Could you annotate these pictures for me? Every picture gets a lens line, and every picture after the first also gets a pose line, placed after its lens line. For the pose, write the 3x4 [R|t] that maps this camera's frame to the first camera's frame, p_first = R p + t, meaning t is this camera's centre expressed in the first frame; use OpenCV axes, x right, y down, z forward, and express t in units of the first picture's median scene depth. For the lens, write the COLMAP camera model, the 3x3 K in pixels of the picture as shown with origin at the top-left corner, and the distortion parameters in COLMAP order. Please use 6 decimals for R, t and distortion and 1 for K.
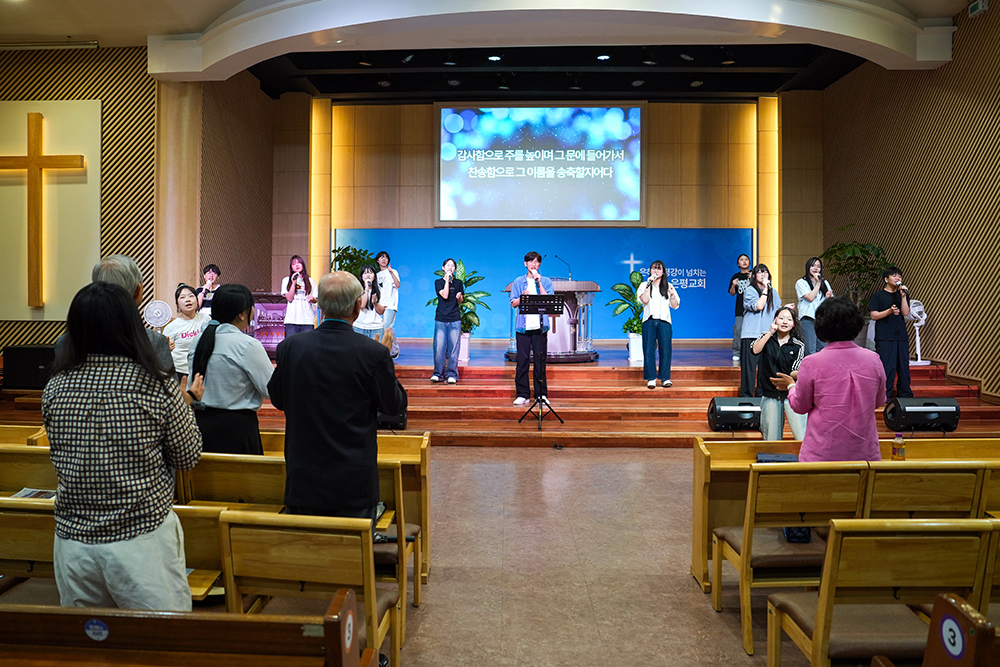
lens RADIAL K [[783.7, 0, 456.8], [0, 783.7, 311.0], [0, 0, 1]] dist [-0.077059, 0.019068]
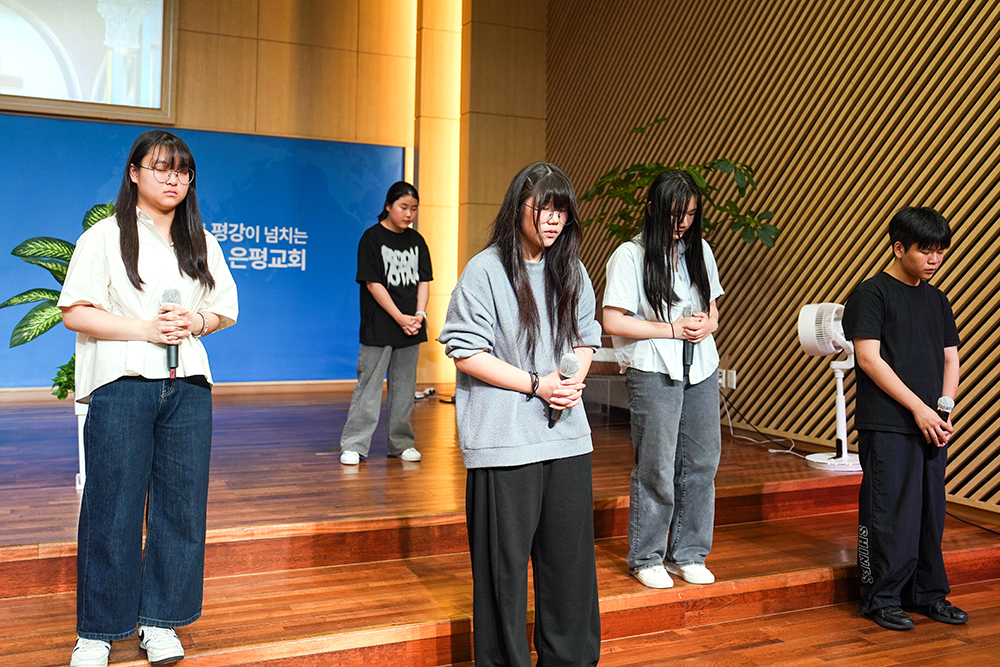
lens RADIAL K [[968.1, 0, 484.9], [0, 968.1, 274.4], [0, 0, 1]] dist [-0.039407, 0.000000]
pose [[0.874019, 0.025307, 0.485231, 0.140339], [-0.007526, 0.999228, -0.038557, -0.005949], [-0.485833, 0.030047, 0.873535, 0.465580]]
